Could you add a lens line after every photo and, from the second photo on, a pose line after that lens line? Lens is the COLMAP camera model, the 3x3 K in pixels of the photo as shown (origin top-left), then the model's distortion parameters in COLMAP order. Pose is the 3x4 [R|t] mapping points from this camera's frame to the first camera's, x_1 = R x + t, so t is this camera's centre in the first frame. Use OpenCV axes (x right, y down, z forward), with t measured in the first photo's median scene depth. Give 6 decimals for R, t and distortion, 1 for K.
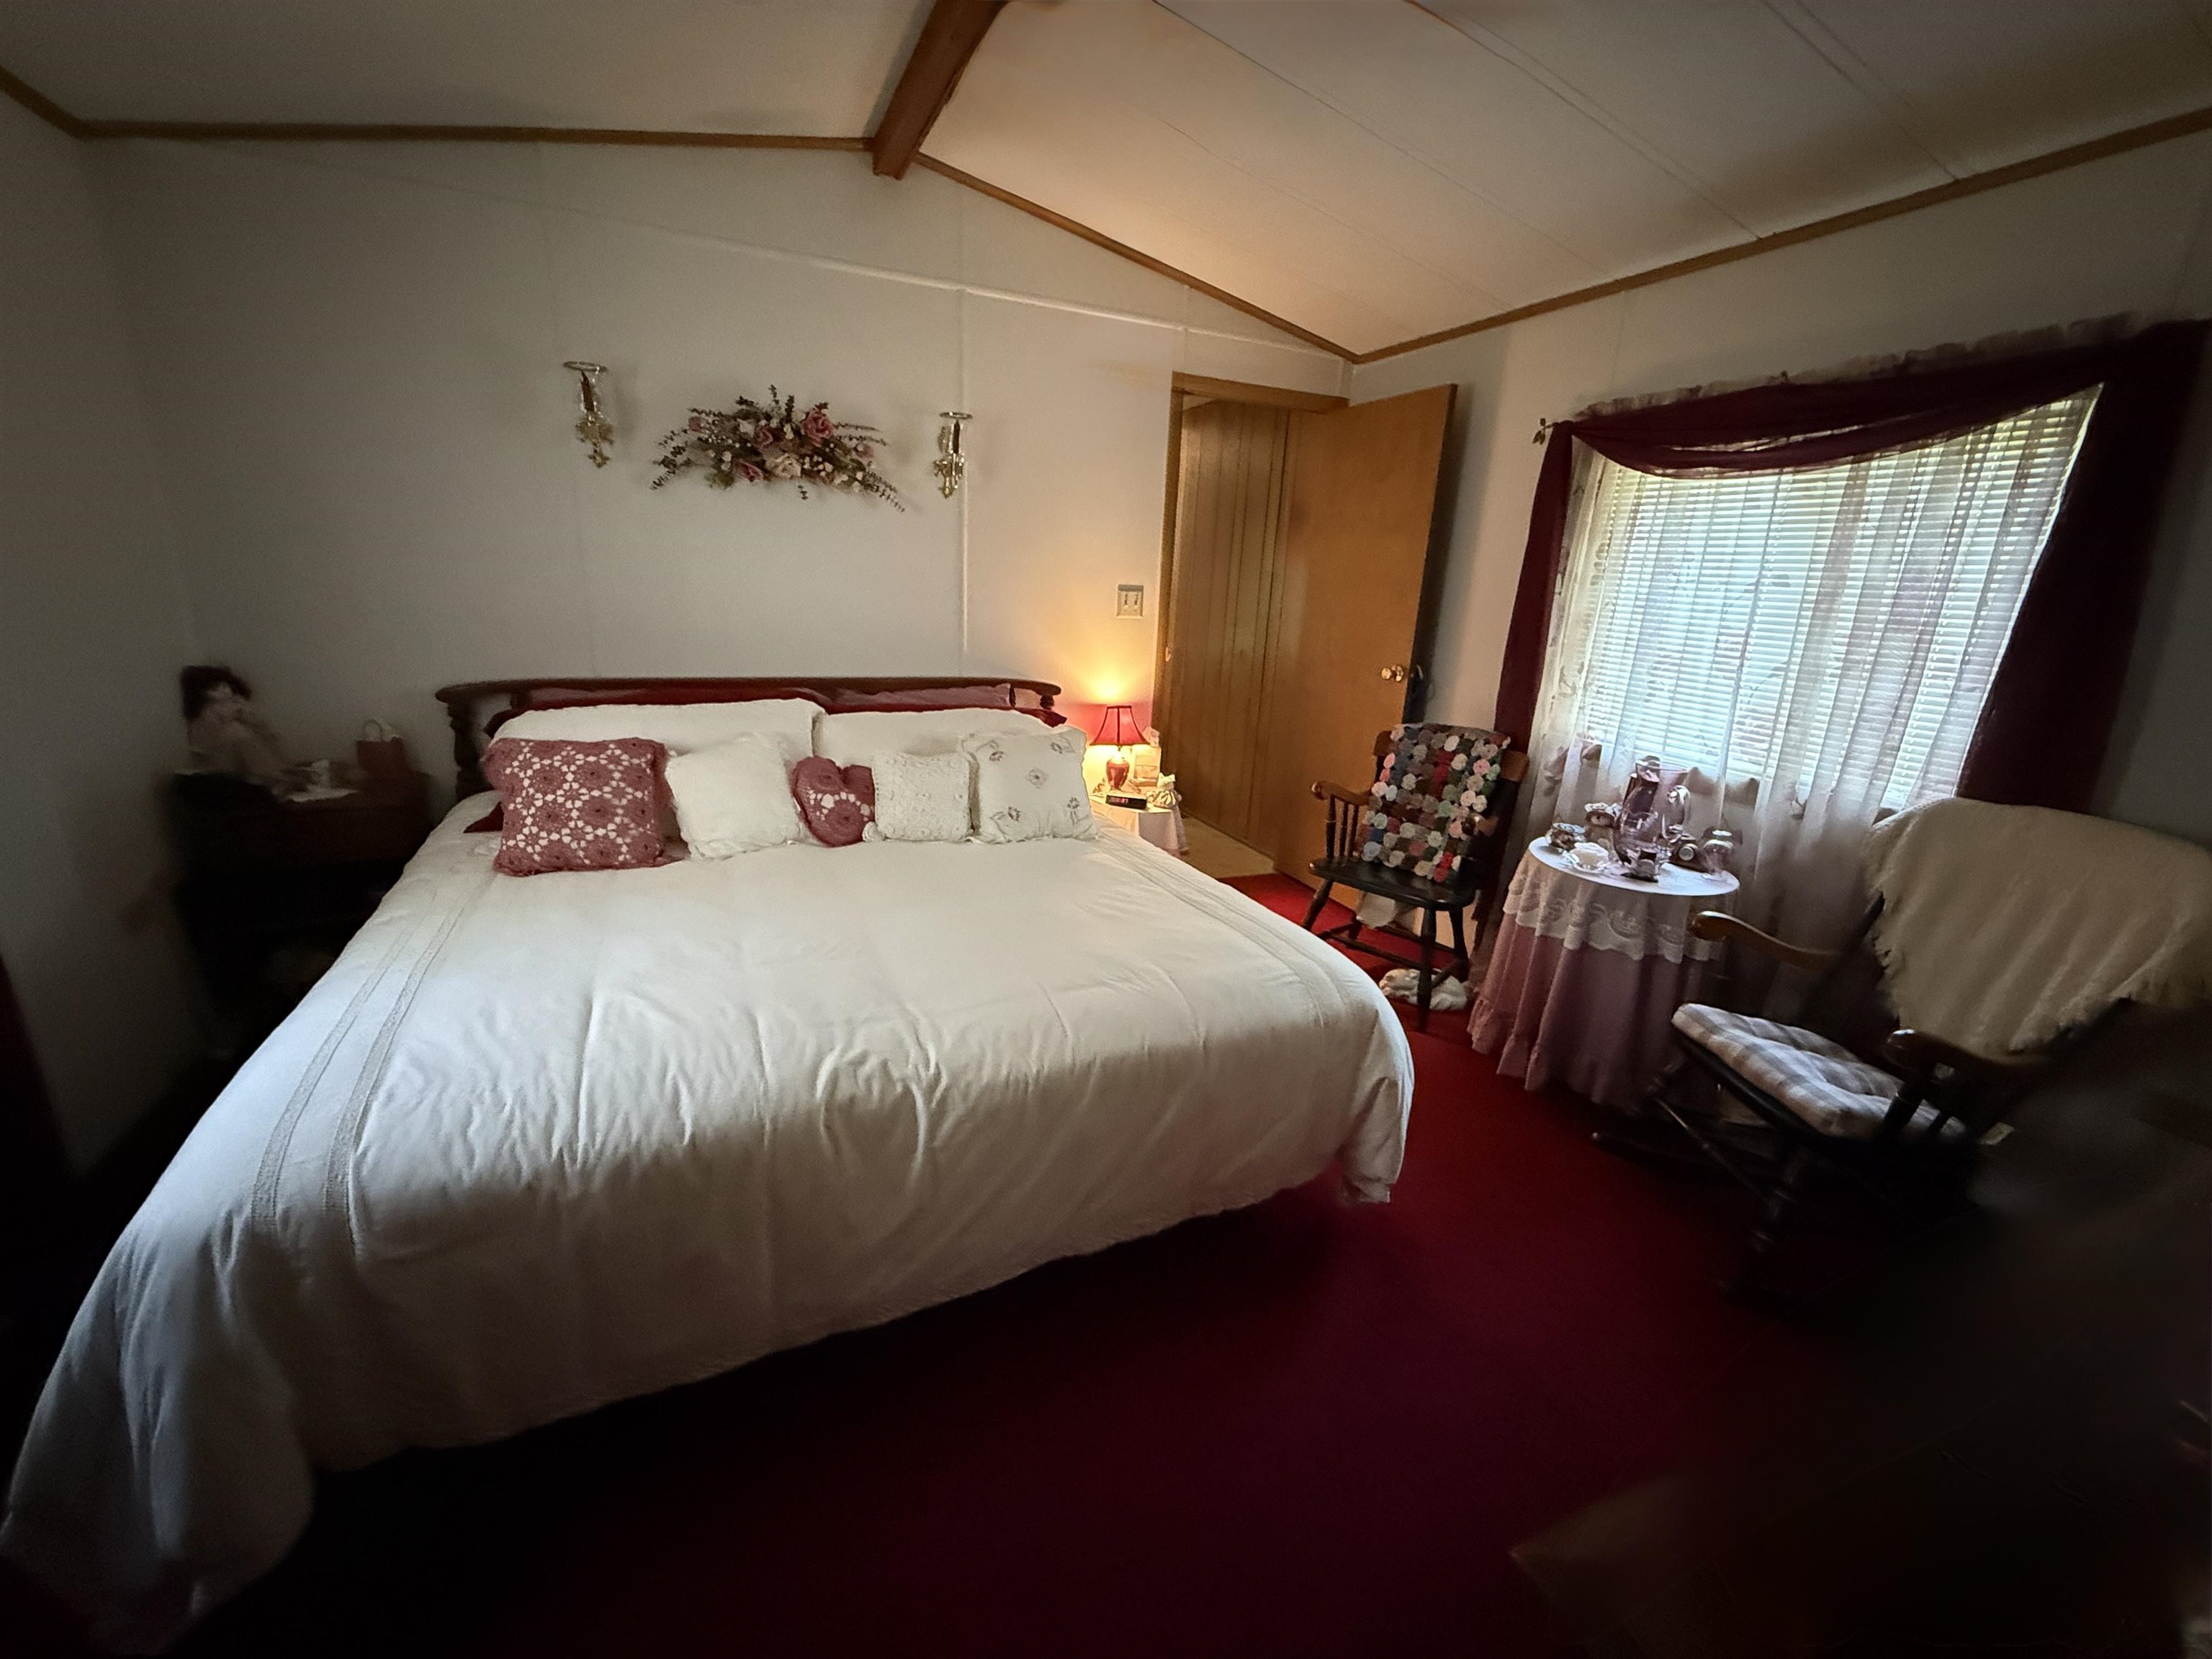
lens RADIAL K [[885.0, 0, 1098.5], [0, 885.0, 828.2], [0, 0, 1]] dist [0.001424, 0.000265]
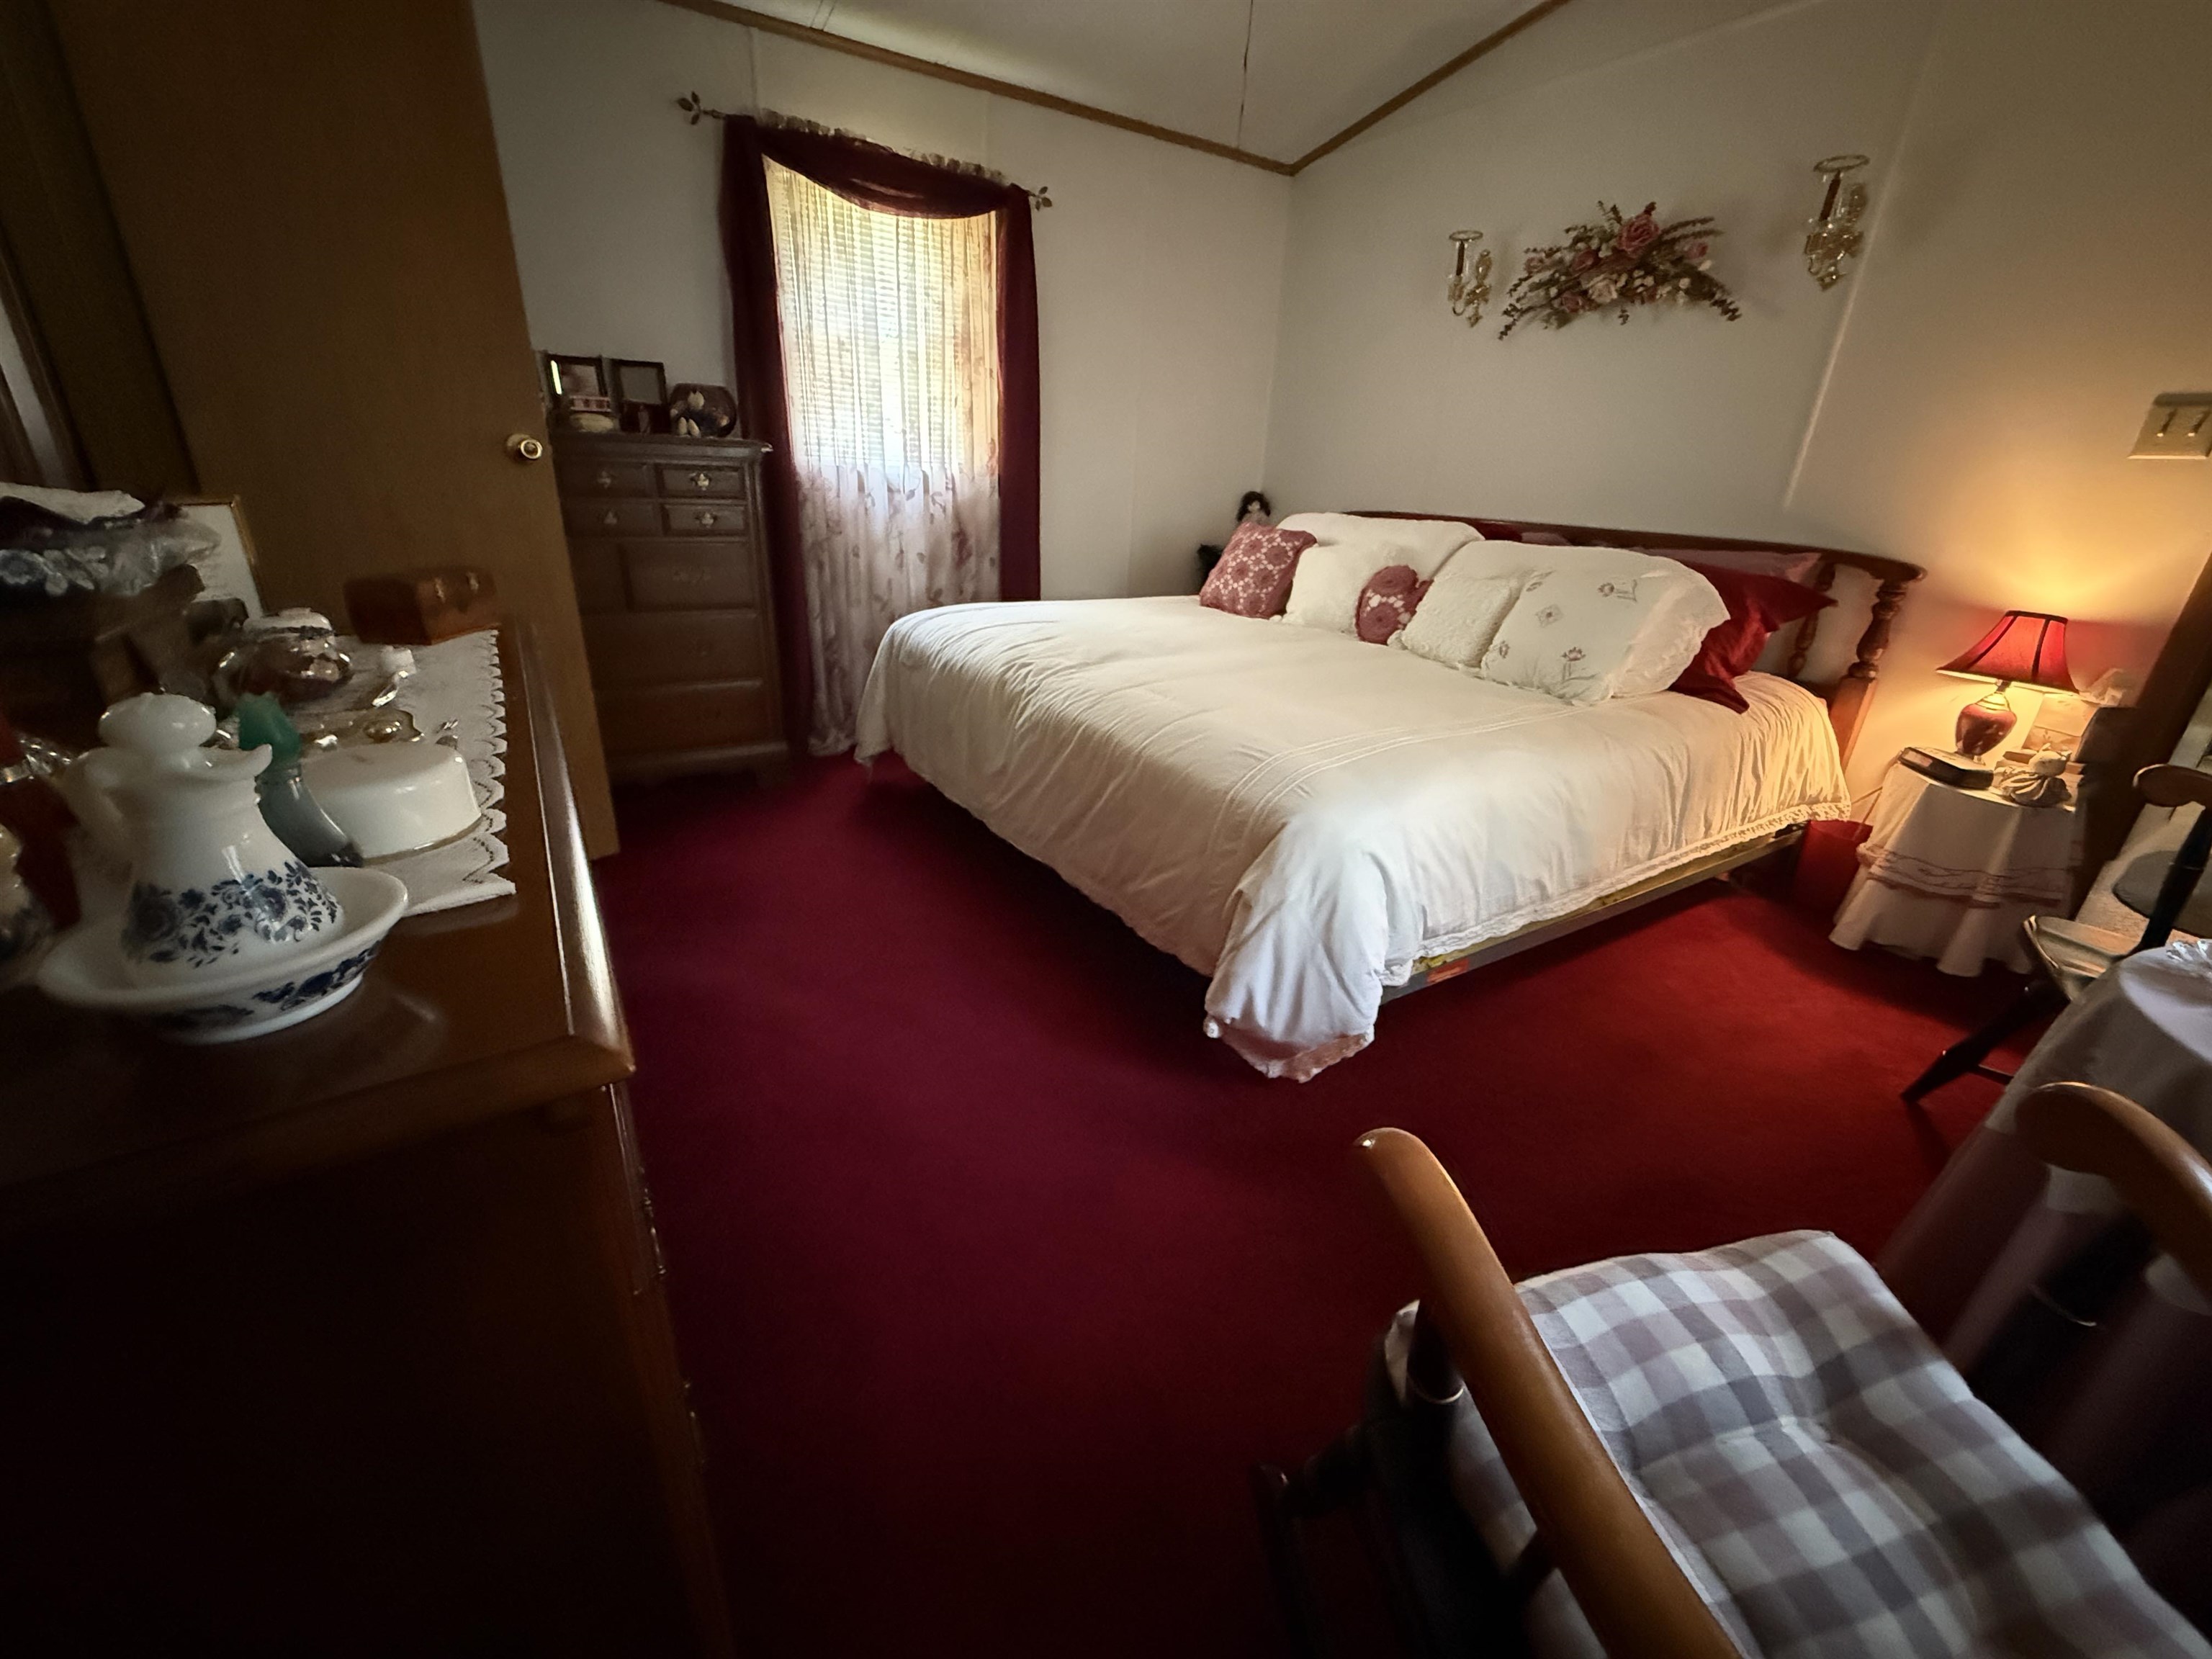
lens RADIAL K [[885.0, 0, 1101.9], [0, 885.0, 837.6], [0, 0, 1]] dist [0.001424, 0.000265]
pose [[0.142933, 0.341122, -0.929089, 0.682026], [-0.314000, 0.905861, 0.284287, 0.026776], [0.938602, 0.251100, 0.236589, 0.425225]]
